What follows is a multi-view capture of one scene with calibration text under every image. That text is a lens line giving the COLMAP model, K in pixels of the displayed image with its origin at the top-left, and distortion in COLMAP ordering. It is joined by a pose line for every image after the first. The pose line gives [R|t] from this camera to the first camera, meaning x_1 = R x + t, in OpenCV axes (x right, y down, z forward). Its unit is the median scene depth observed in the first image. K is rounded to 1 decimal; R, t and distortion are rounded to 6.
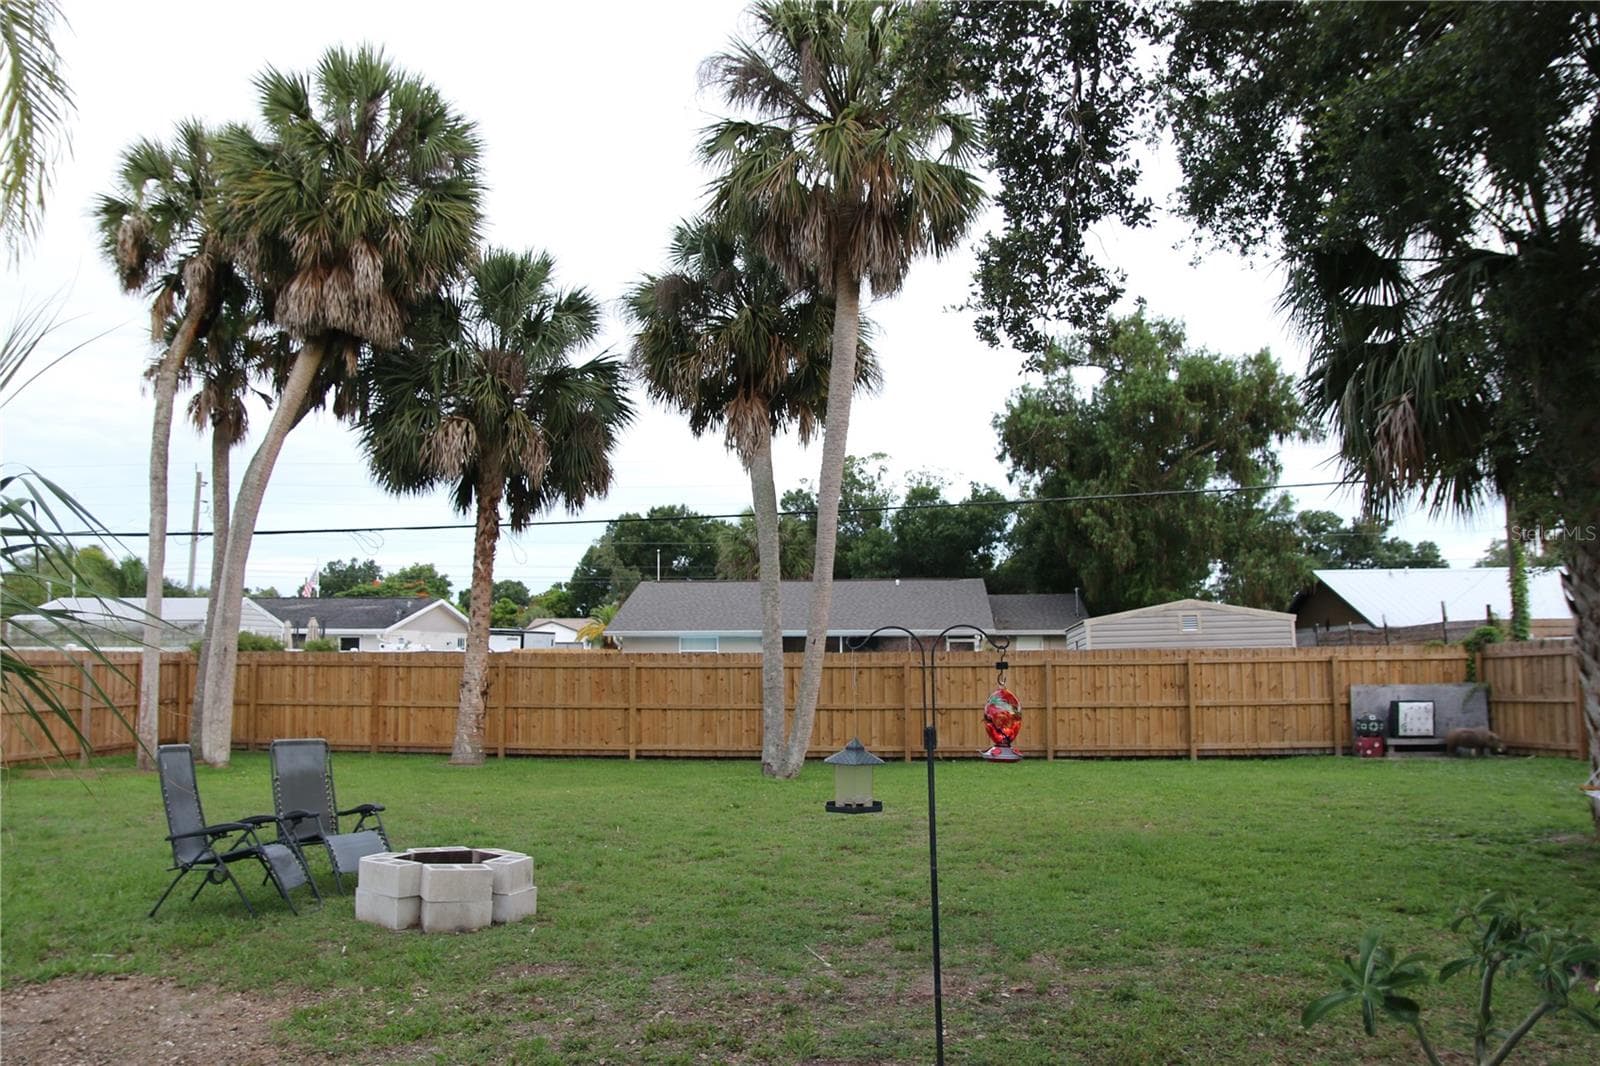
lens RADIAL K [[1252.3, 0, 776.0], [0, 1252.3, 532.4], [0, 0, 1]] dist [-0.122539, 0.105212]
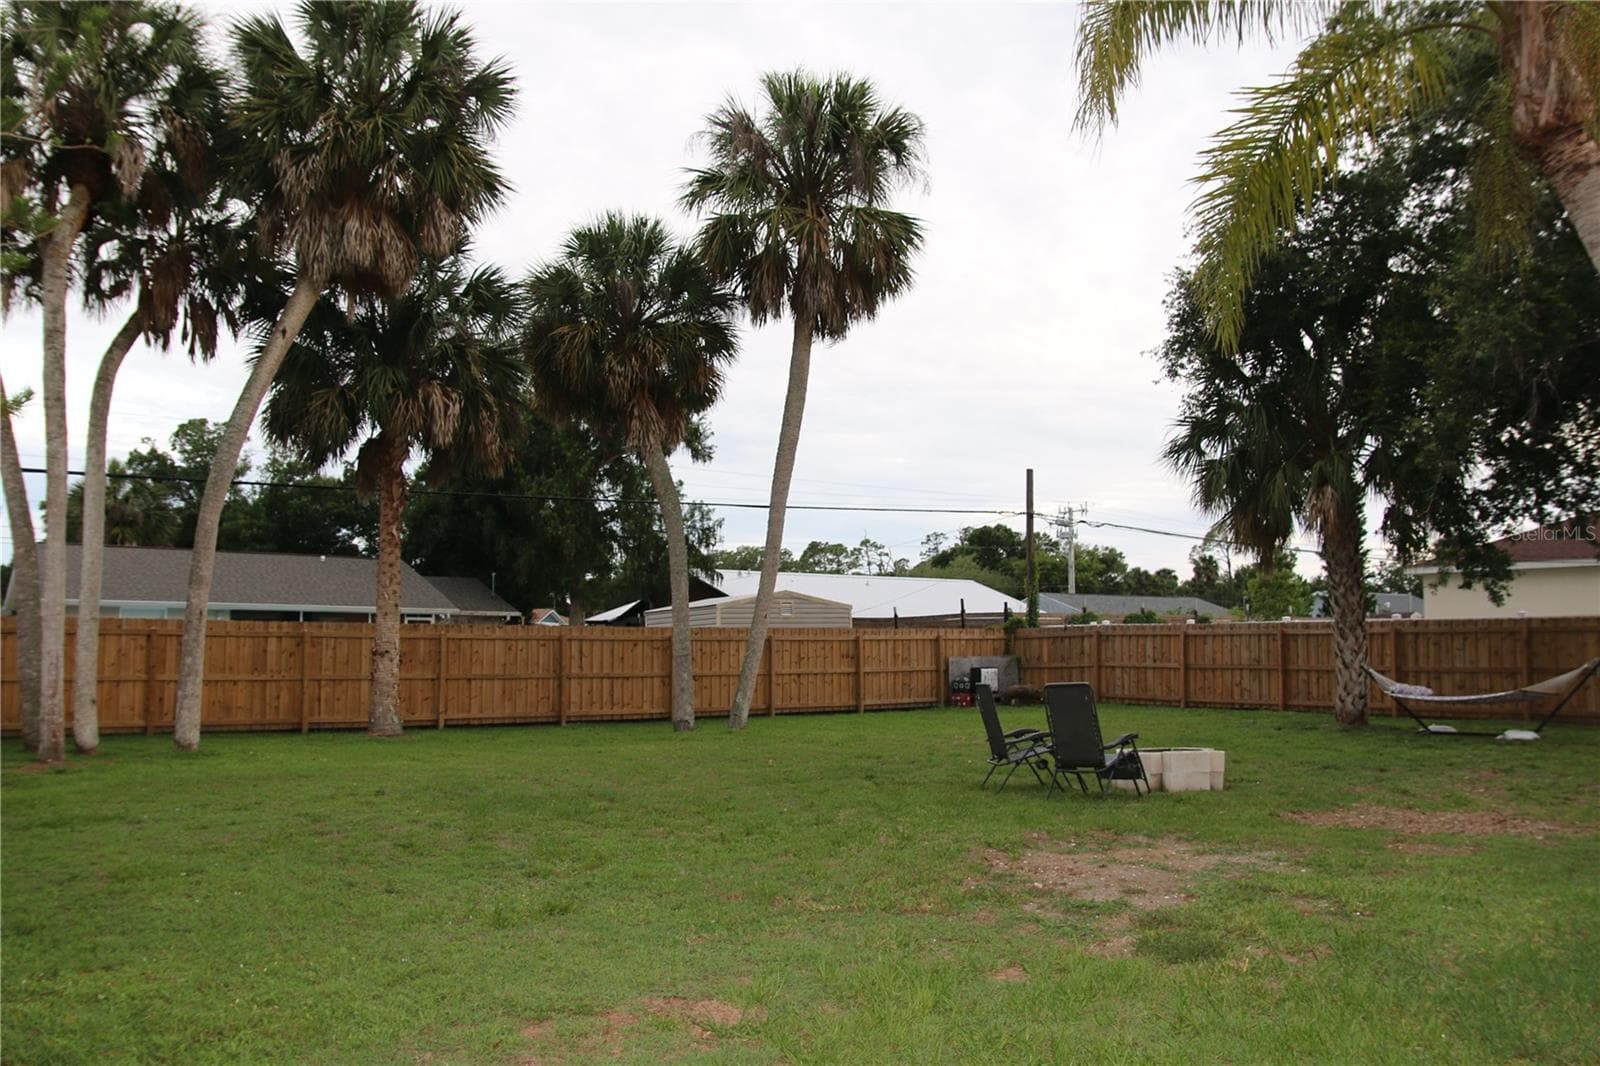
lens RADIAL K [[1151.5, 0, 800.0], [0, 1151.5, 533.0], [0, 0, 1]] dist [-0.096637, 0.075312]
pose [[0.768297, 0.064788, 0.636806, -0.548651], [-0.070923, 0.997355, -0.015902, 0.018540], [-0.636152, -0.032947, 0.770860, 0.112955]]
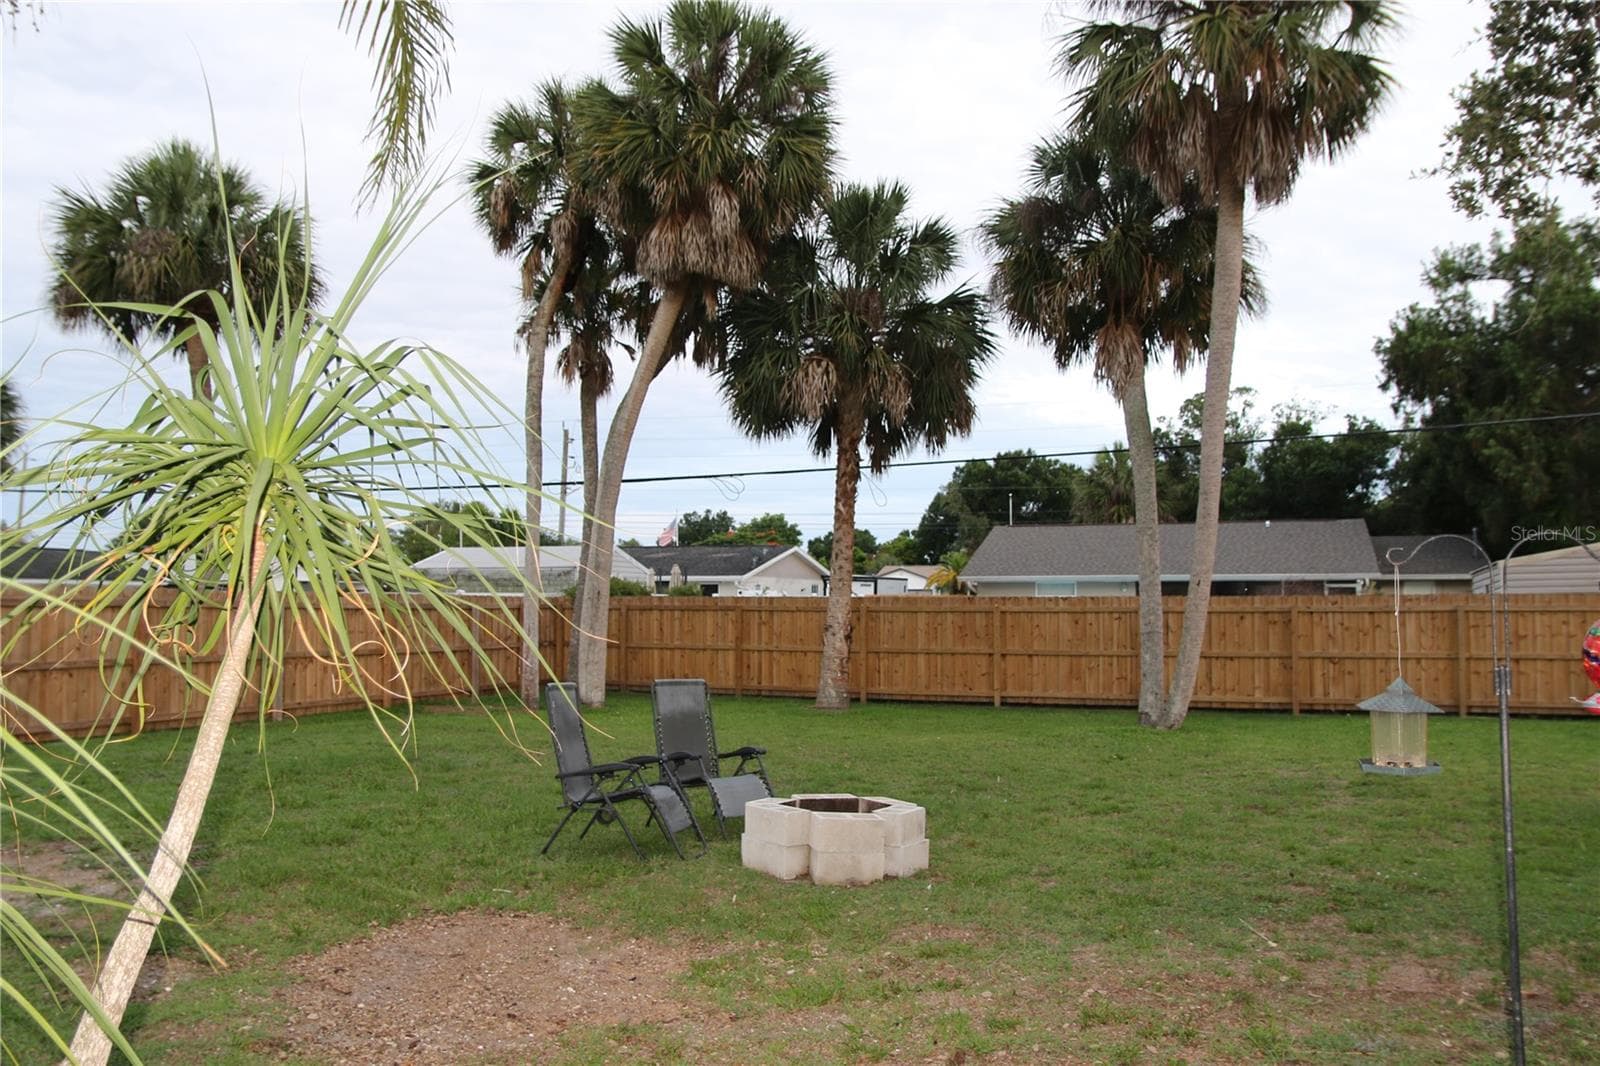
lens RADIAL K [[1252.3, 0, 776.0], [0, 1252.3, 532.4], [0, 0, 1]] dist [-0.122539, 0.105212]
pose [[0.962490, -0.010798, -0.271104, -0.018821], [0.022091, 0.999009, 0.038638, 0.006369], [0.270418, -0.043178, 0.961774, 0.030022]]
